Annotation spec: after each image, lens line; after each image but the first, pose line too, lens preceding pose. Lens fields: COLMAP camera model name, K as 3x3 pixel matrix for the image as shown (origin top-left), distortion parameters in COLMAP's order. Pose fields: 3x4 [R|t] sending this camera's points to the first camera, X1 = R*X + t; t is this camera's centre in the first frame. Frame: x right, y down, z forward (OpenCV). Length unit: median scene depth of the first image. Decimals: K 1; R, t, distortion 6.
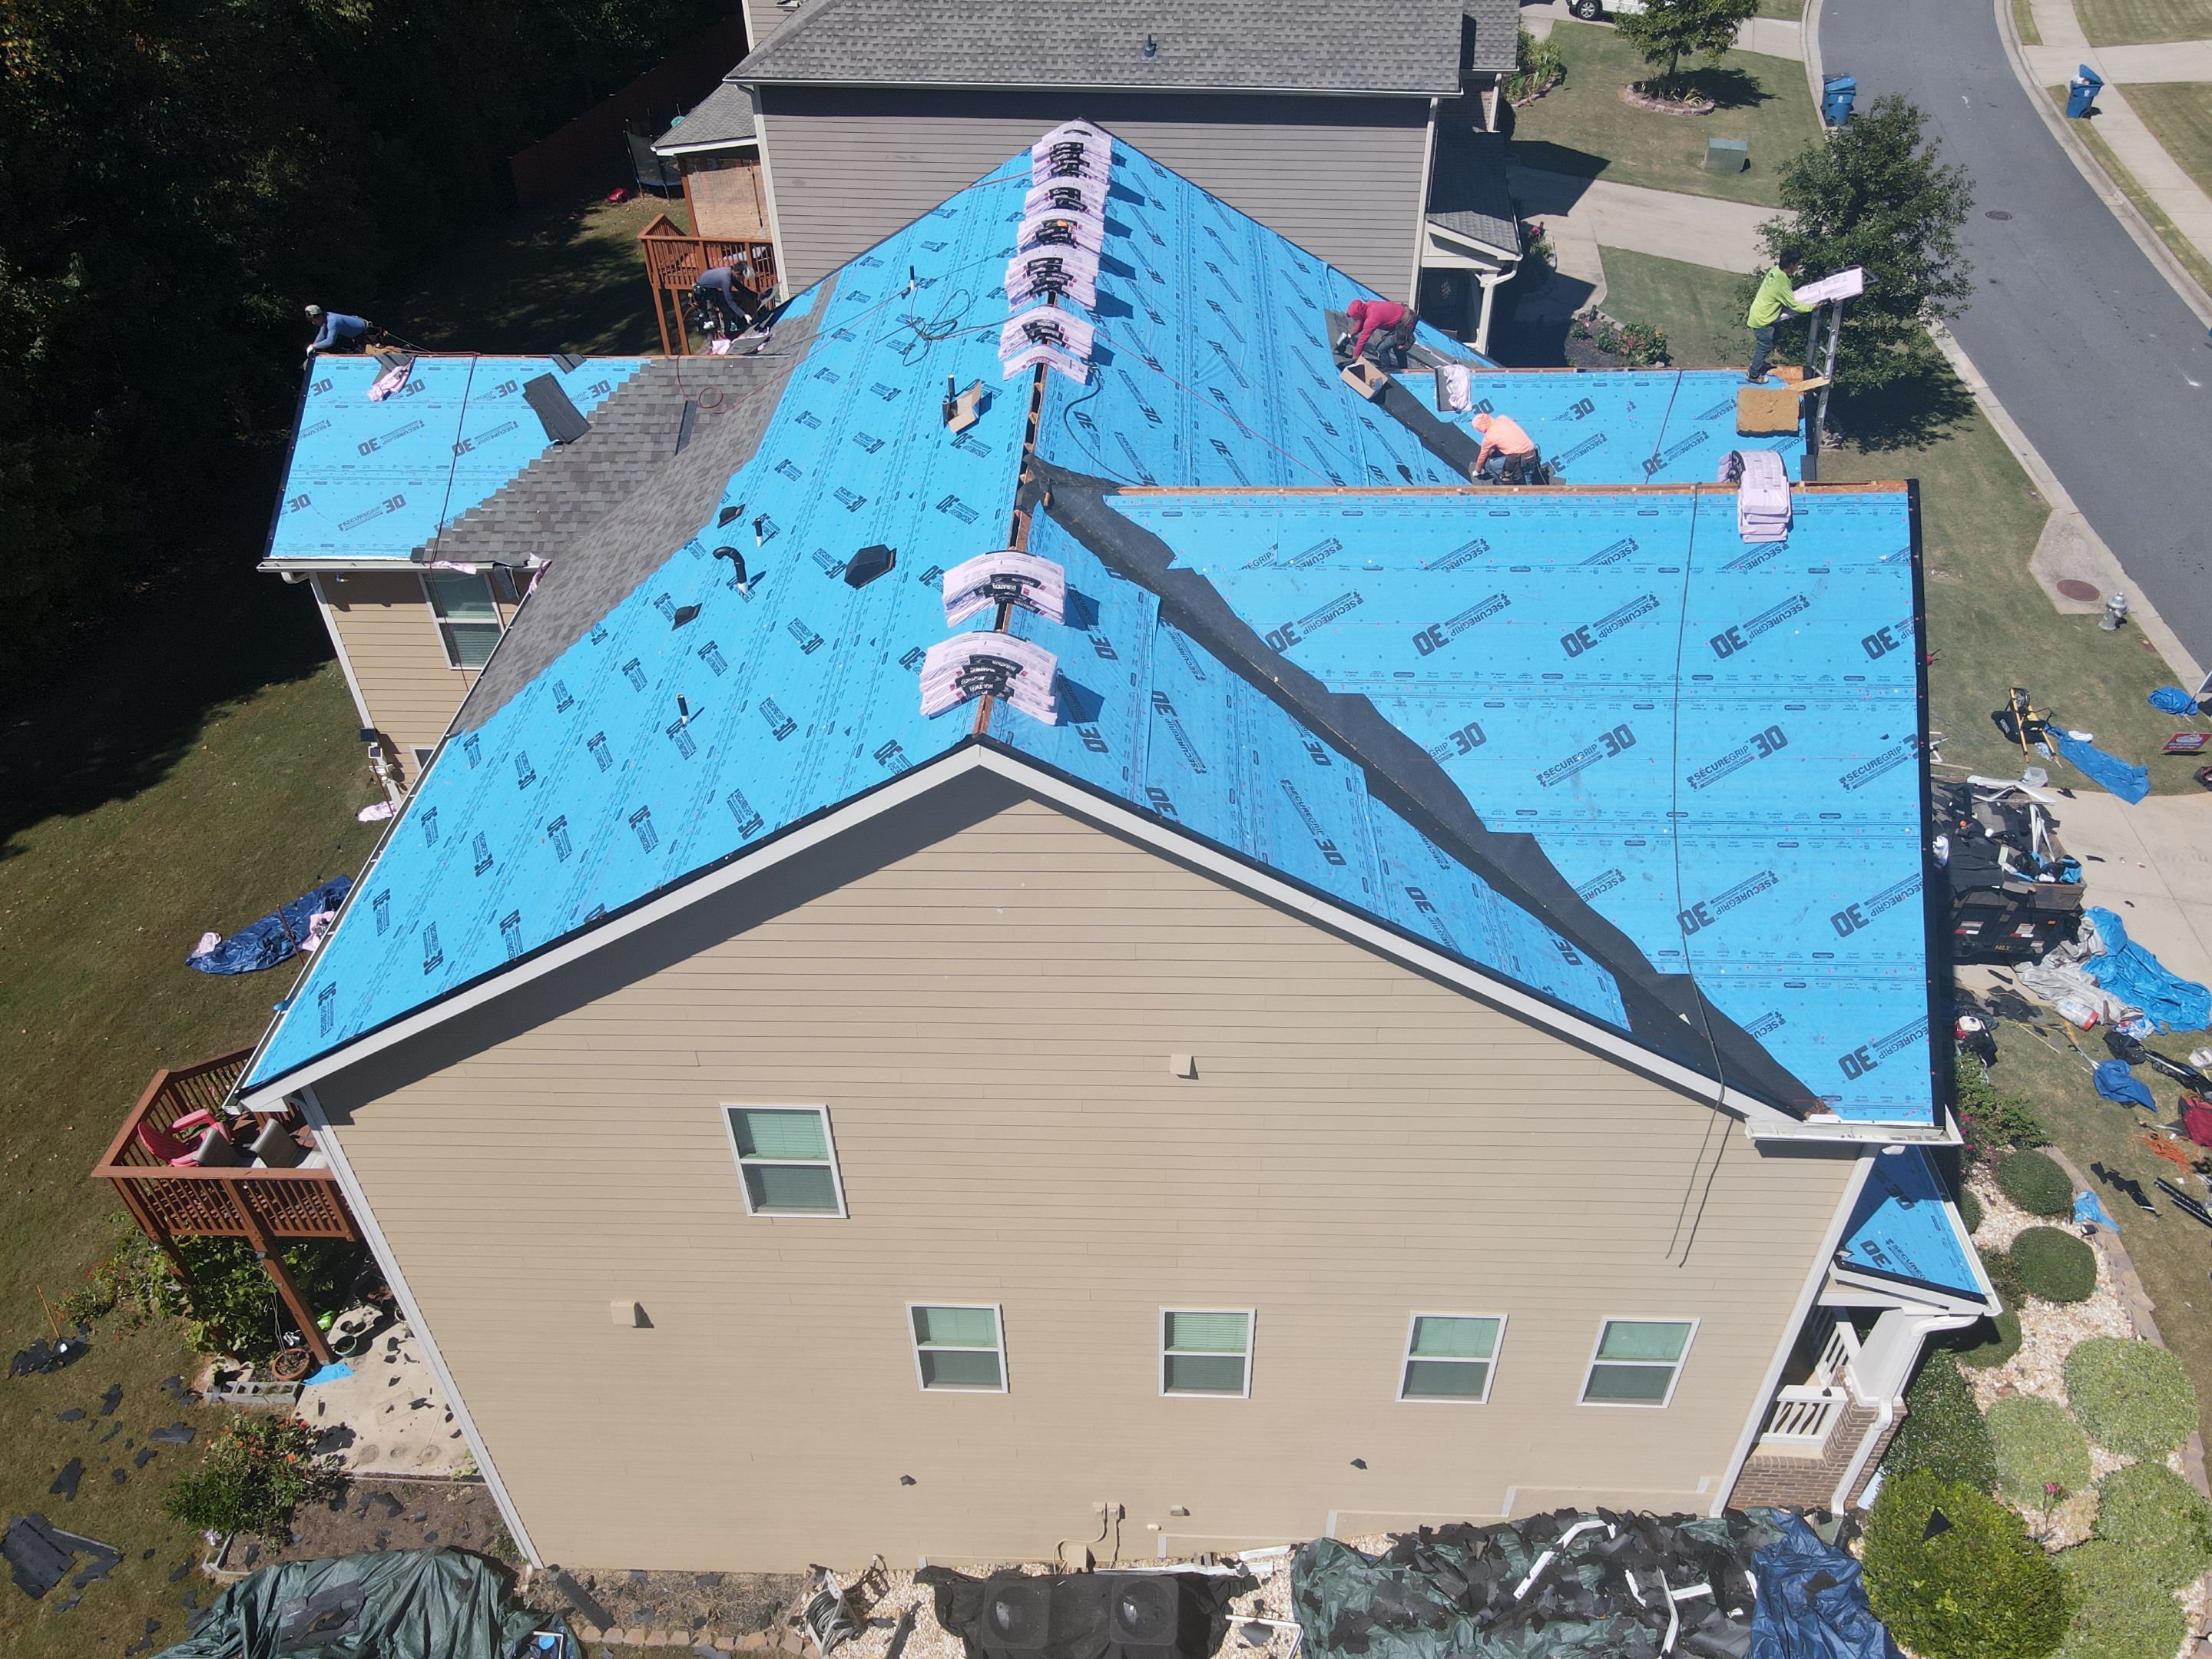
lens RADIAL K [[1628.9, 0, 1102.1], [0, 1628.9, 825.4], [0, 0, 1]] dist [-0.009580, 0.003226]
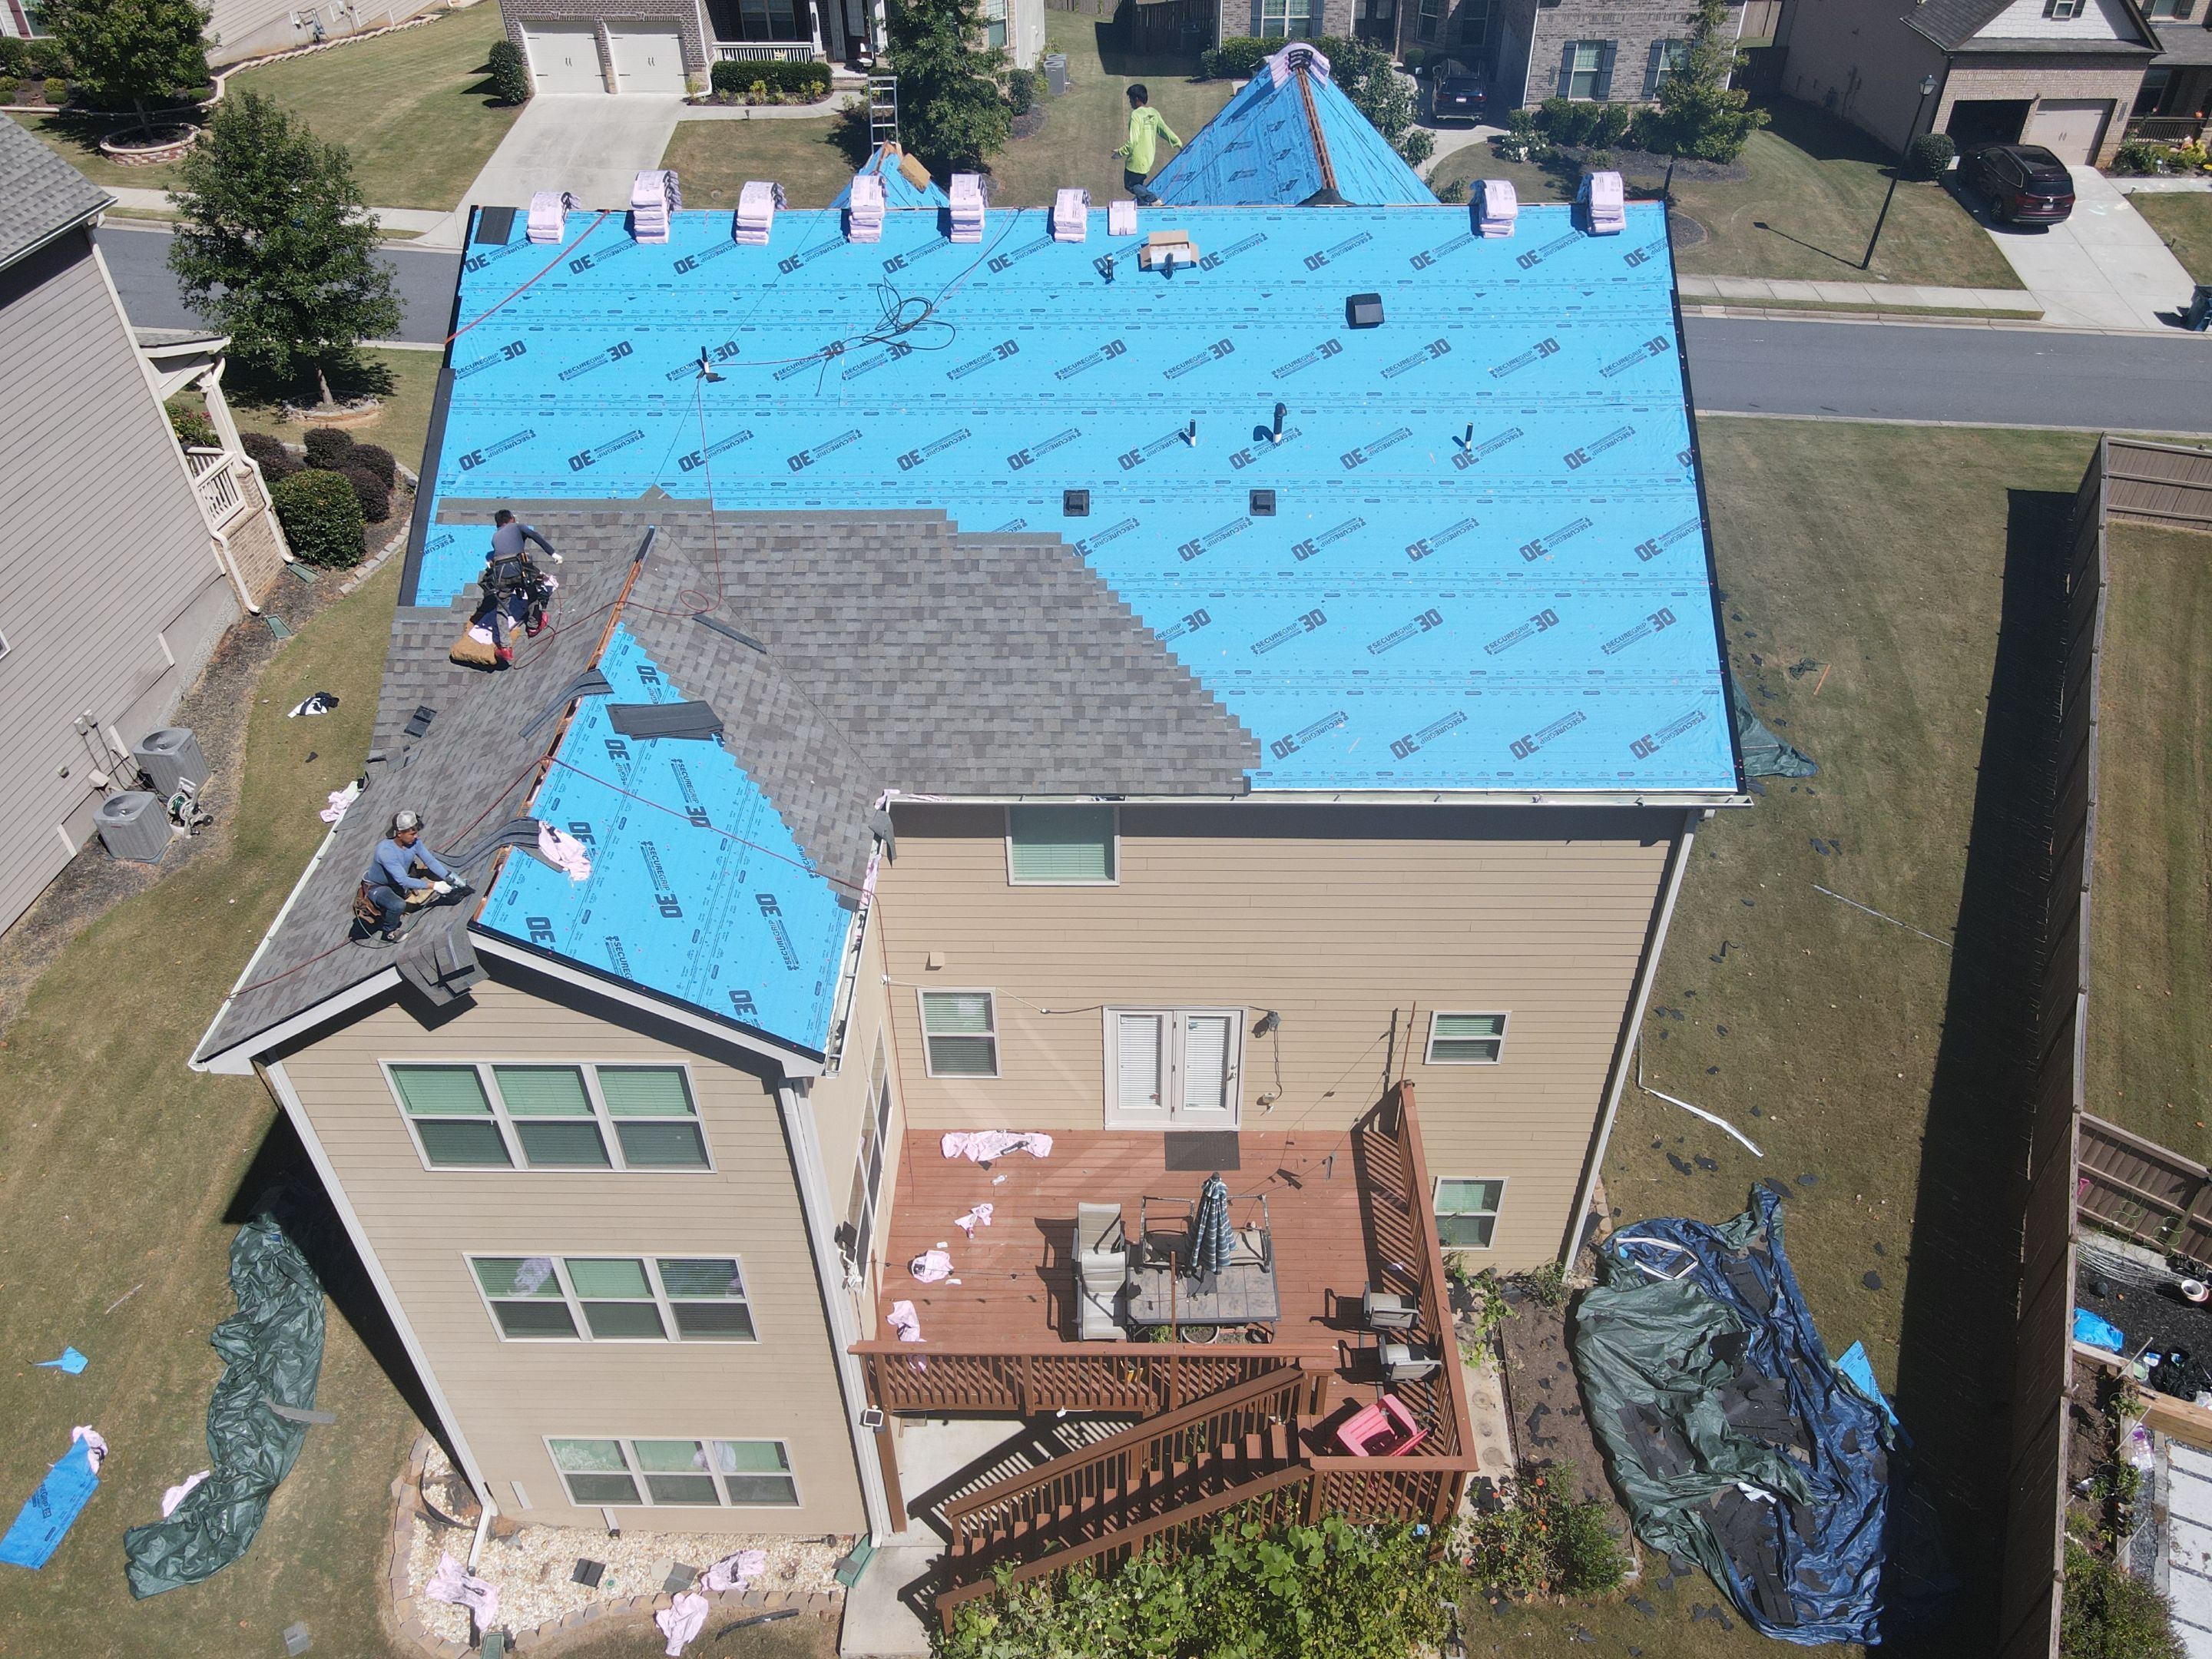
lens RADIAL K [[1624.0, 0, 1101.1], [0, 1624.0, 820.3], [0, 0, 1]] dist [0.002151, 0.003243]
pose [[-0.019805, -0.615279, 0.788061, -0.955942], [0.637308, 0.599555, 0.484120, -0.462025], [-0.770355, 0.511825, 0.380248, 0.587066]]
